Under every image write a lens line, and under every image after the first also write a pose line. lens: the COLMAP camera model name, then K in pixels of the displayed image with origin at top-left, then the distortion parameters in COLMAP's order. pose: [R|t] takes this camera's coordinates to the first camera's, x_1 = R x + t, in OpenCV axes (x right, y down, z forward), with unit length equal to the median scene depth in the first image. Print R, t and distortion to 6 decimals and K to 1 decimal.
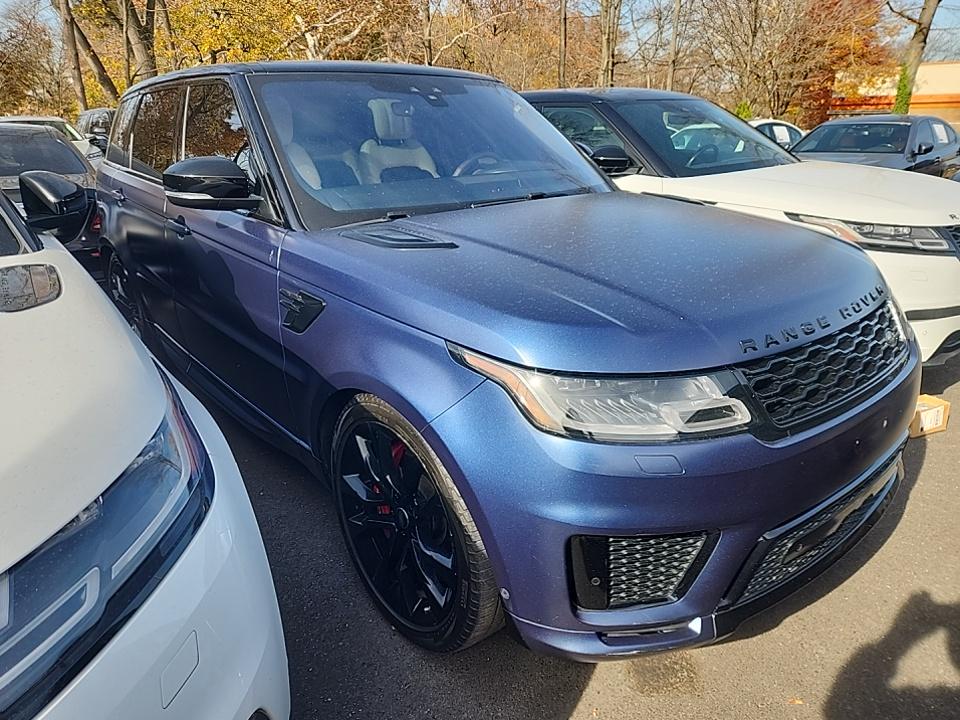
lens RADIAL K [[648.3, 0, 480.0], [0, 648.3, 360.0], [0, 0, 1]] dist [0.004428, 0.000697]
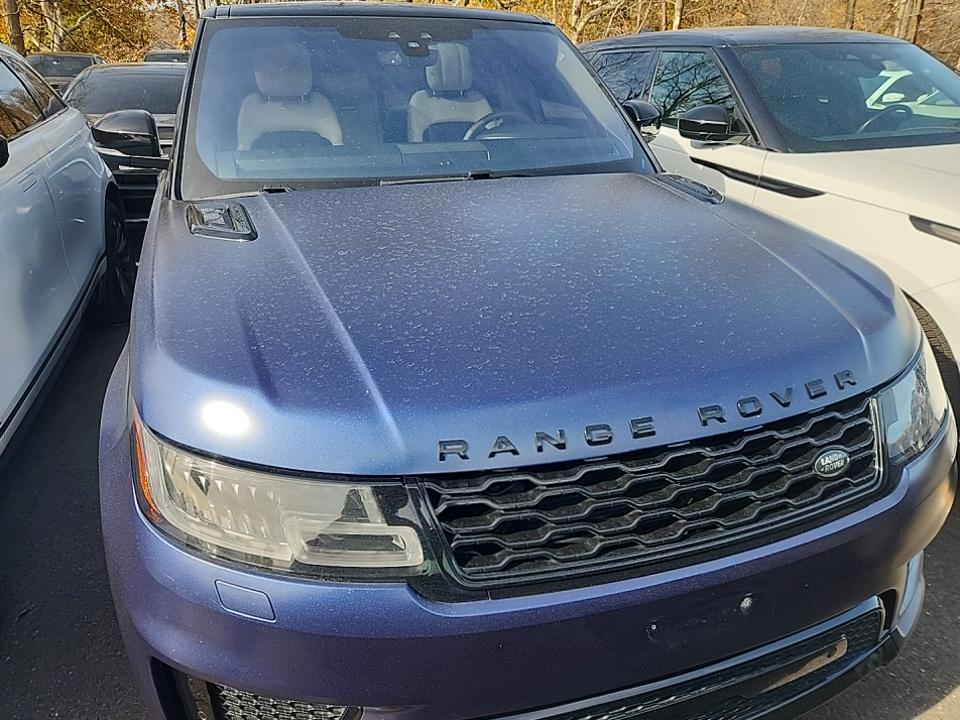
lens RADIAL K [[639.9, 0, 480.0], [0, 639.9, 360.0], [0, 0, 1]] dist [0.029068, 0.000203]
pose [[0.927885, 0.169451, -0.332139, 0.316243], [-0.140956, 0.984077, 0.108273, -0.092406], [0.345198, -0.053648, 0.936995, 0.199325]]
